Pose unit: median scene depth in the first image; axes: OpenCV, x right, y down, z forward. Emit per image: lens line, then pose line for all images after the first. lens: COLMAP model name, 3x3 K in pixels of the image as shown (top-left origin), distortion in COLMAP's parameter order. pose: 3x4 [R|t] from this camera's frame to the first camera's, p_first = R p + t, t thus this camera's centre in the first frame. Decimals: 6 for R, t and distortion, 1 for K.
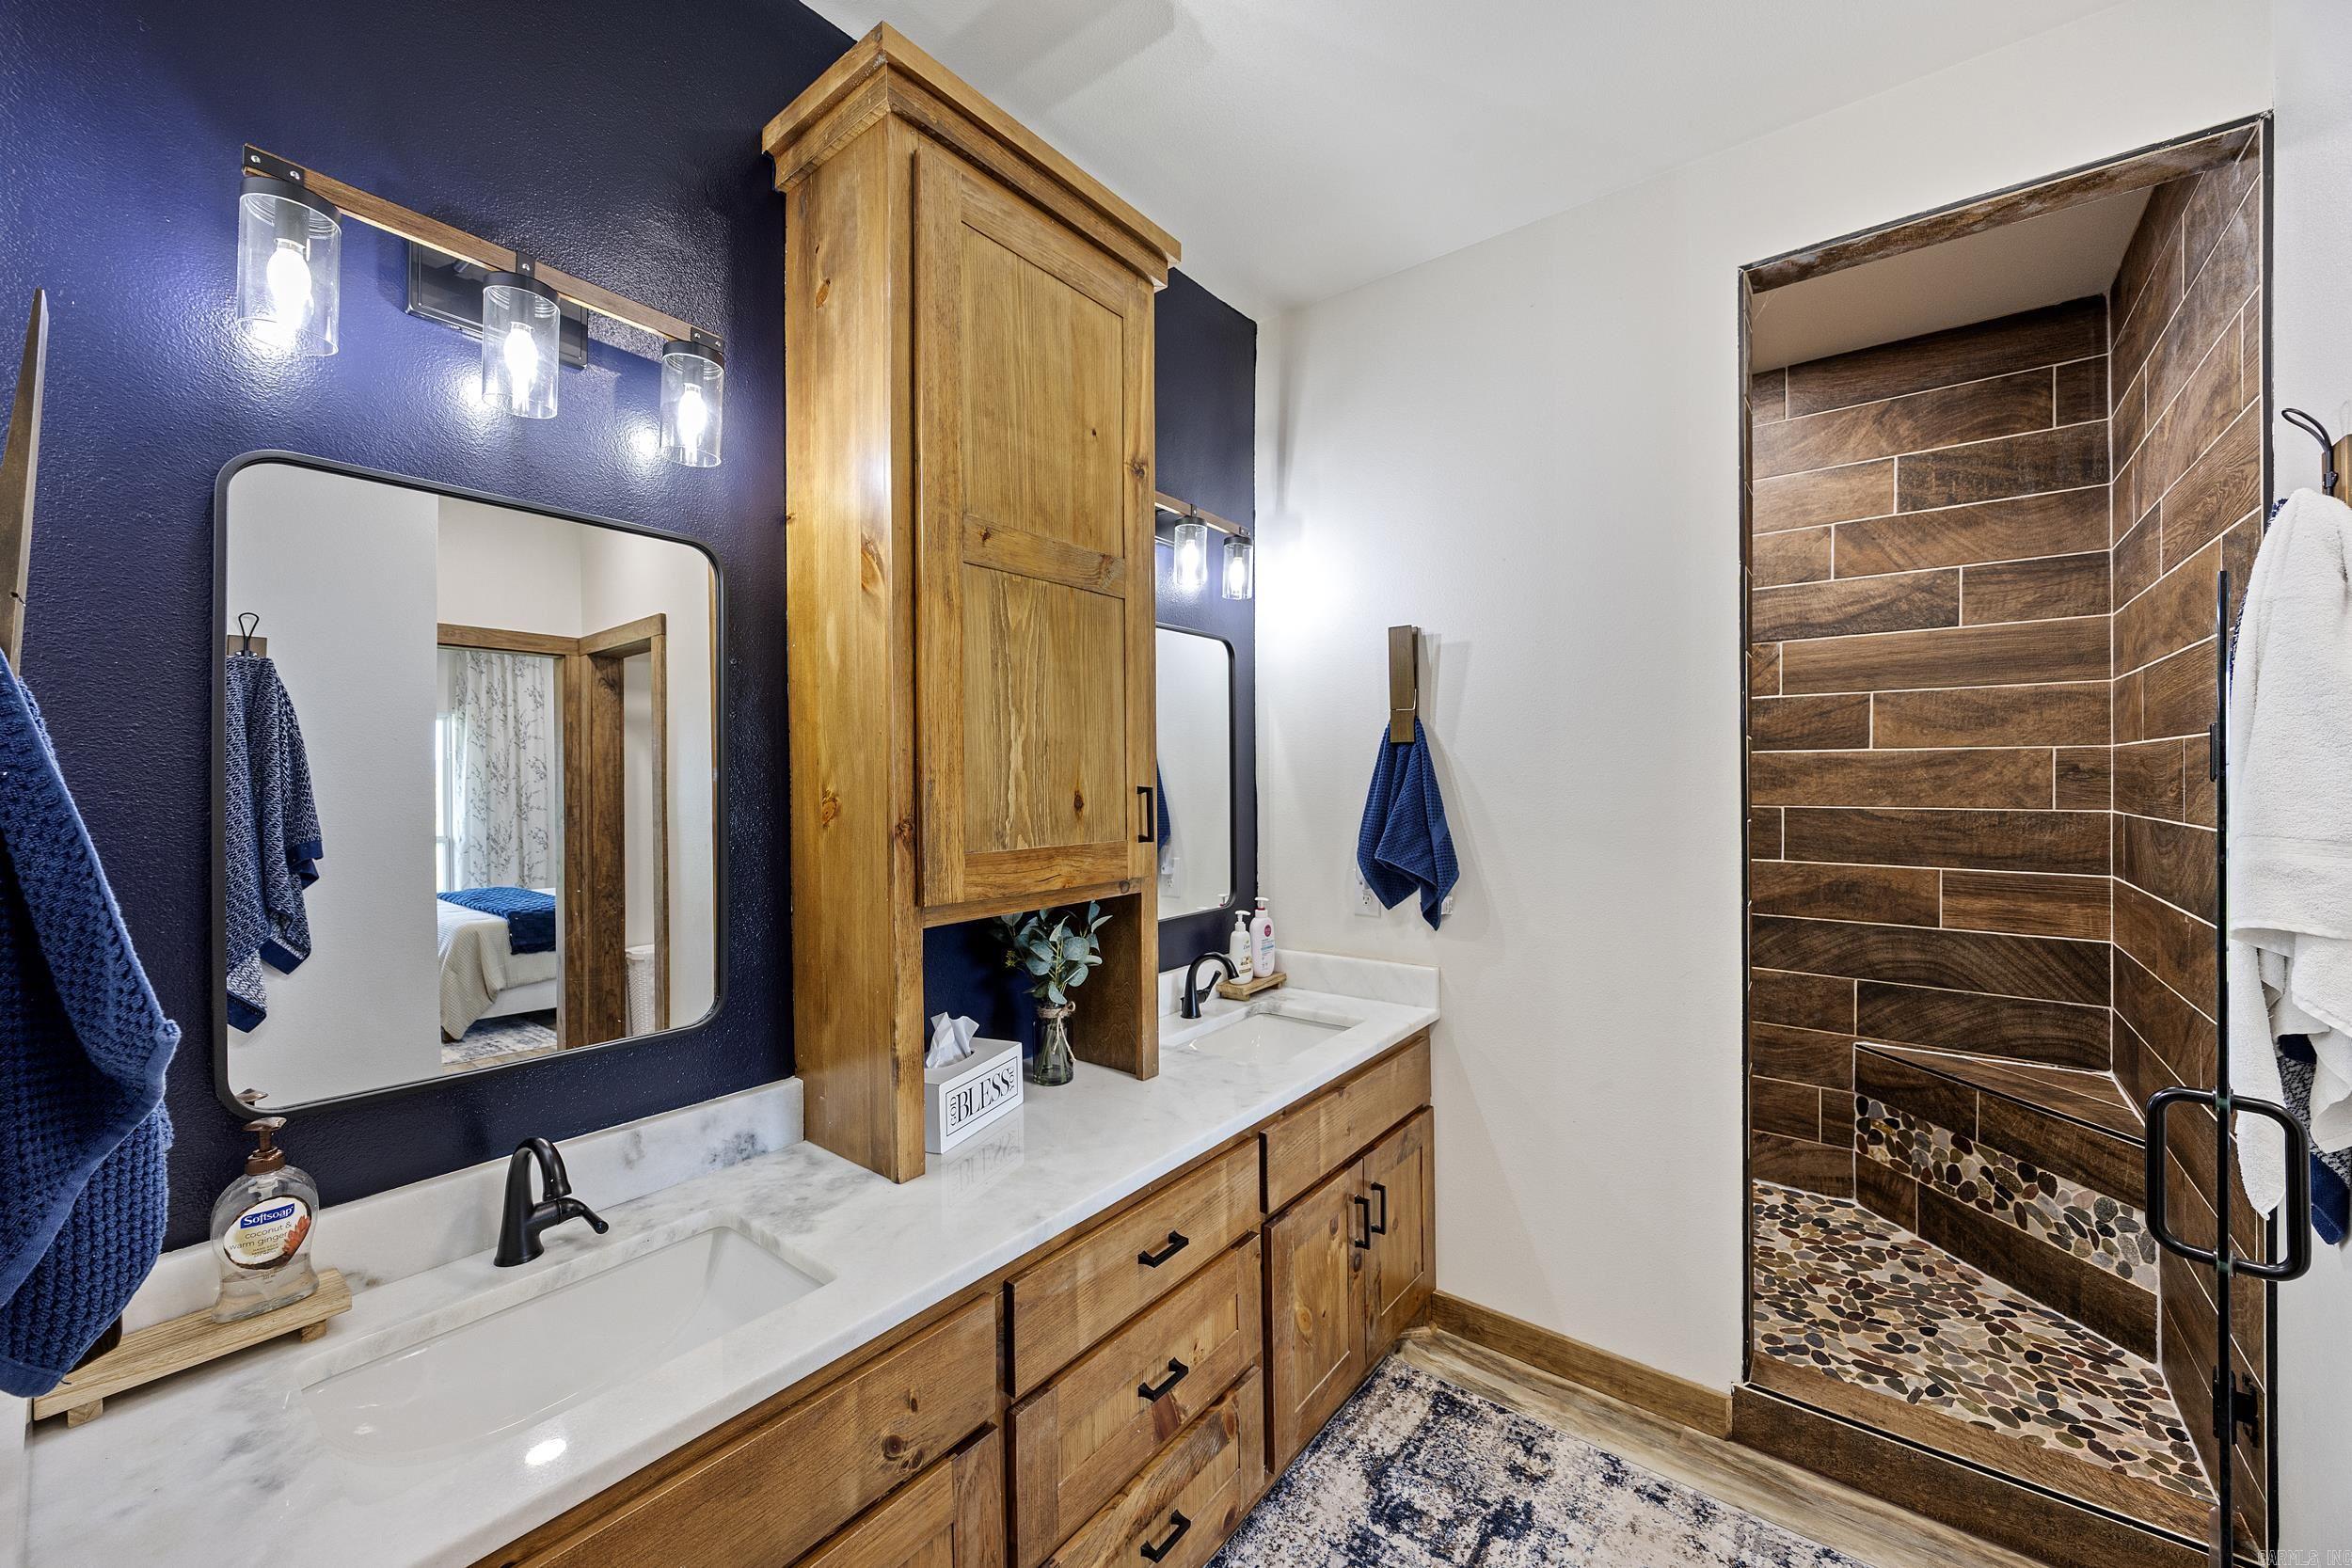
lens RADIAL K [[898.6, 0, 1187.2], [0, 898.6, 775.1], [0, 0, 1]] dist [-0.002782, -0.000839]
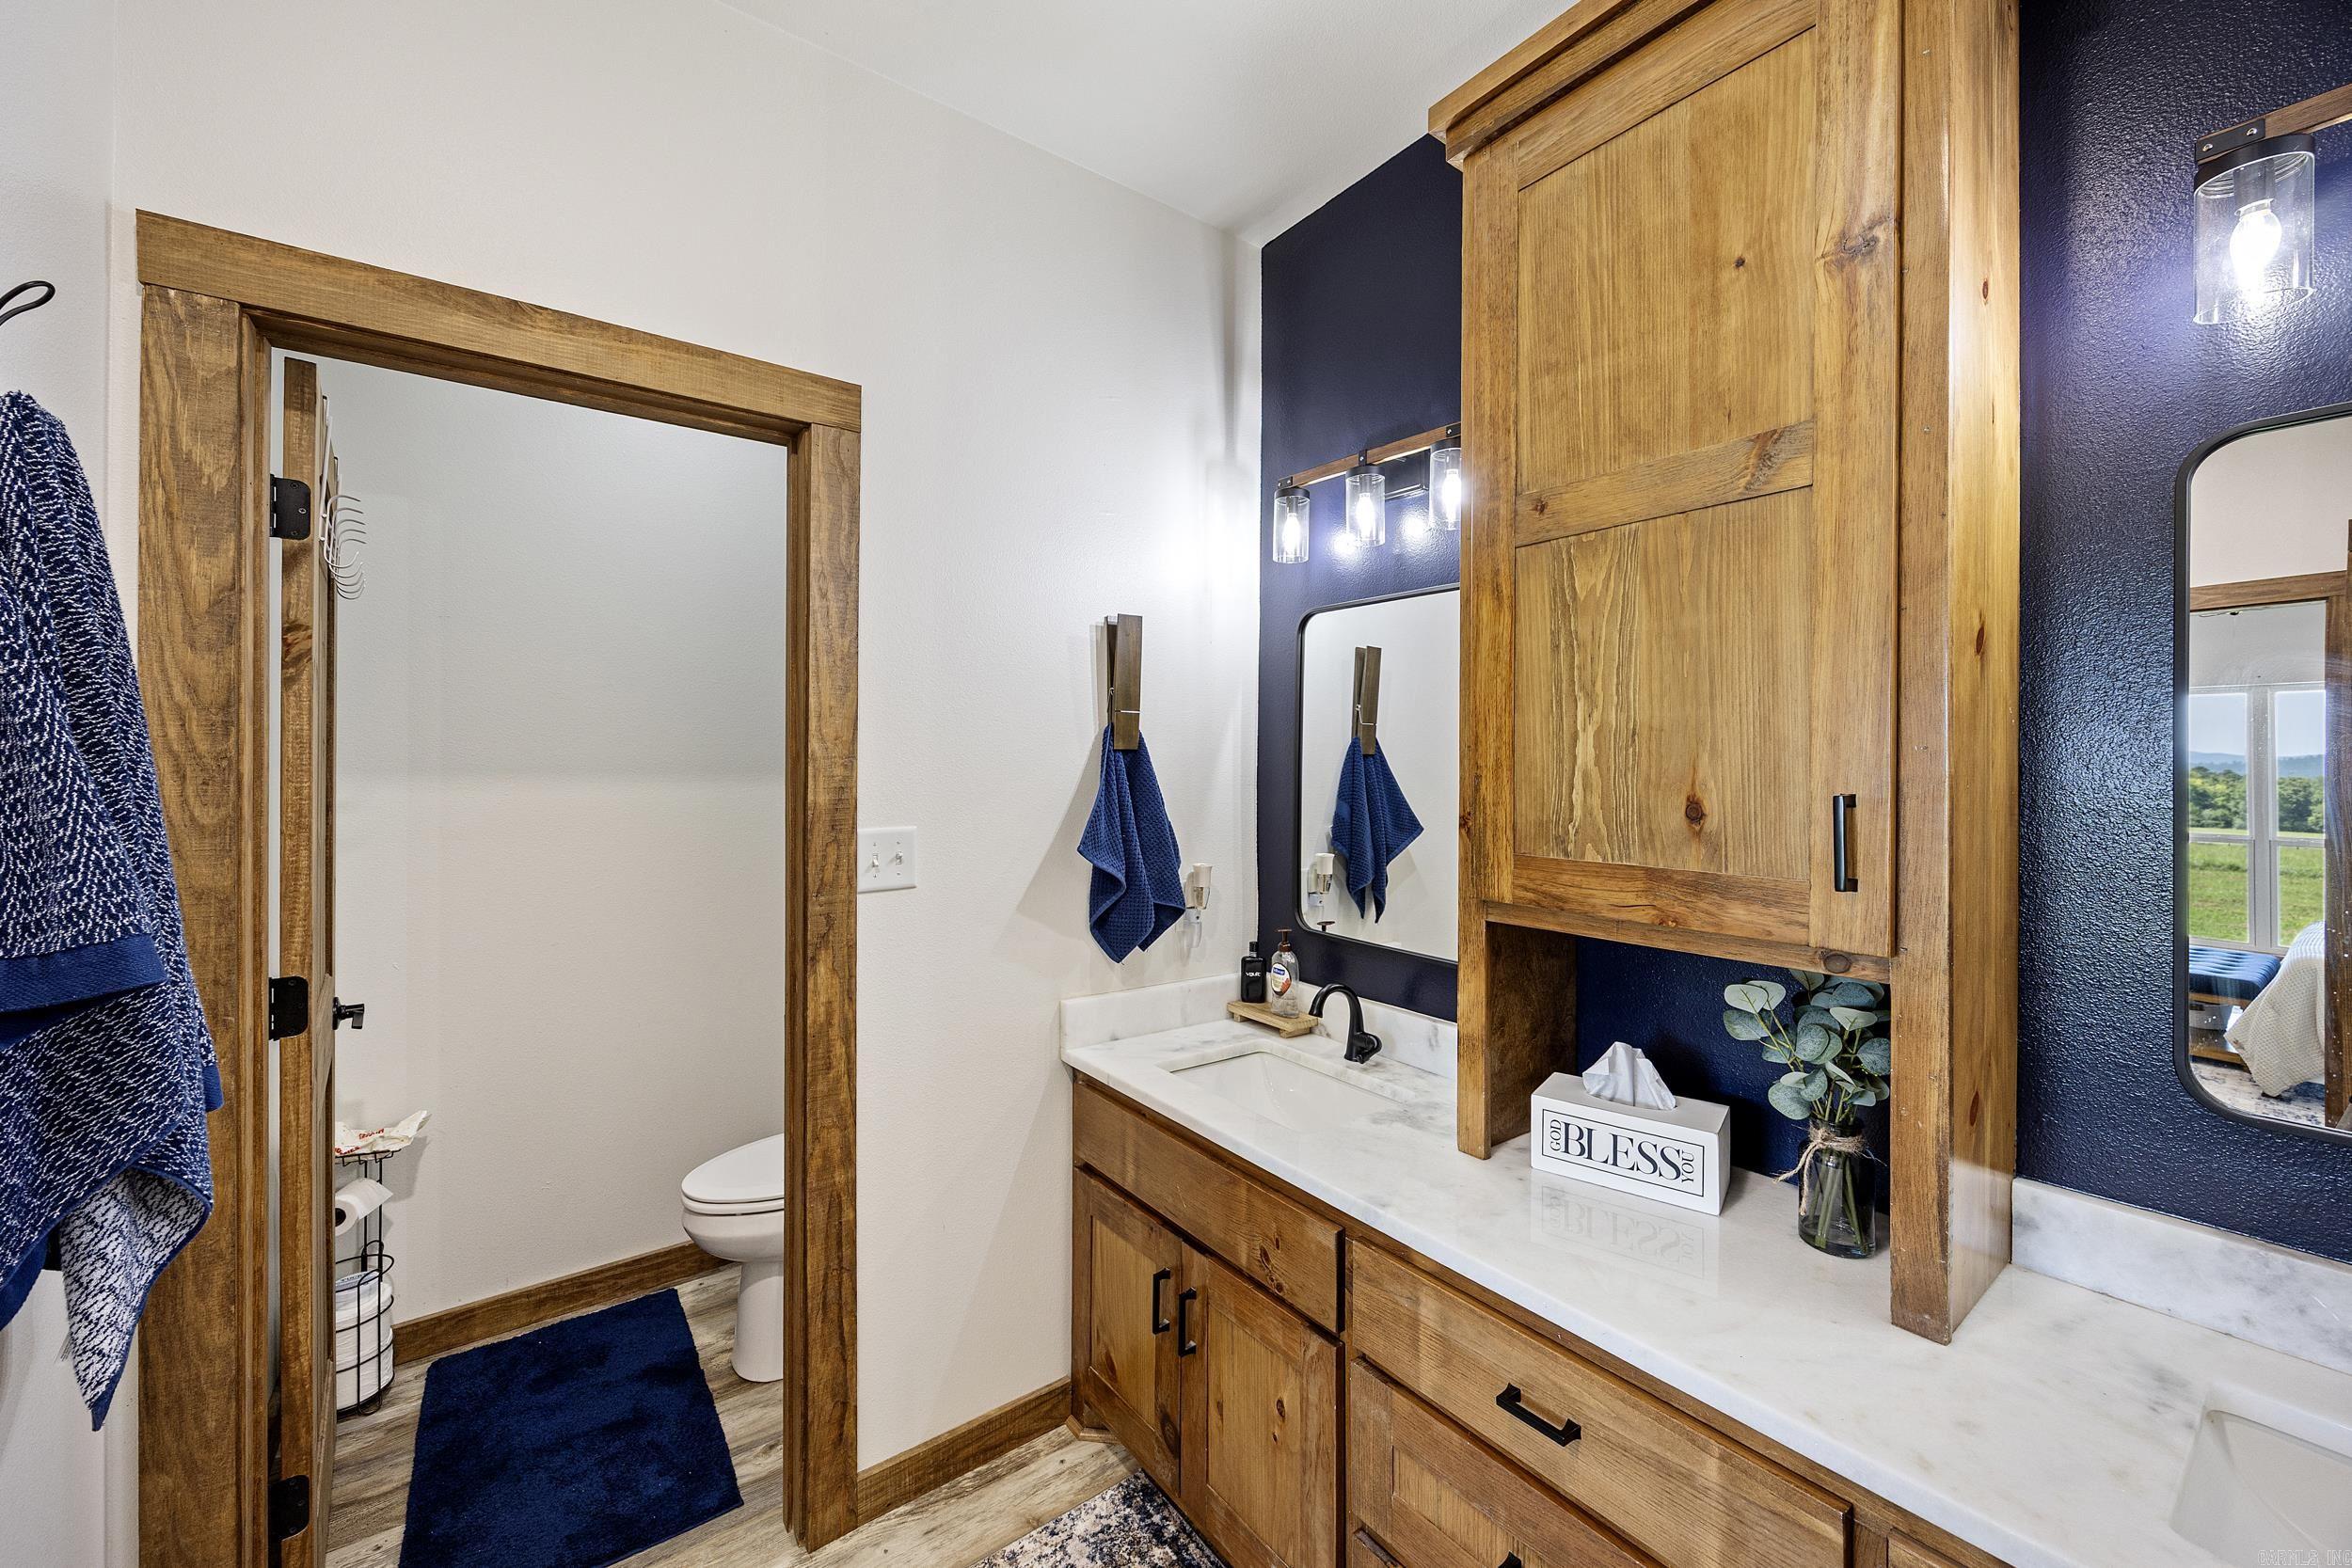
lens RADIAL K [[898.6, 0, 1188.9], [0, 898.6, 767.2], [0, 0, 1]] dist [-0.002782, -0.000839]
pose [[-0.259751, 0.003132, -0.965671, 0.768878], [-0.006753, 0.999964, 0.005060, -0.006646], [0.965652, 0.007836, -0.259721, 0.922336]]
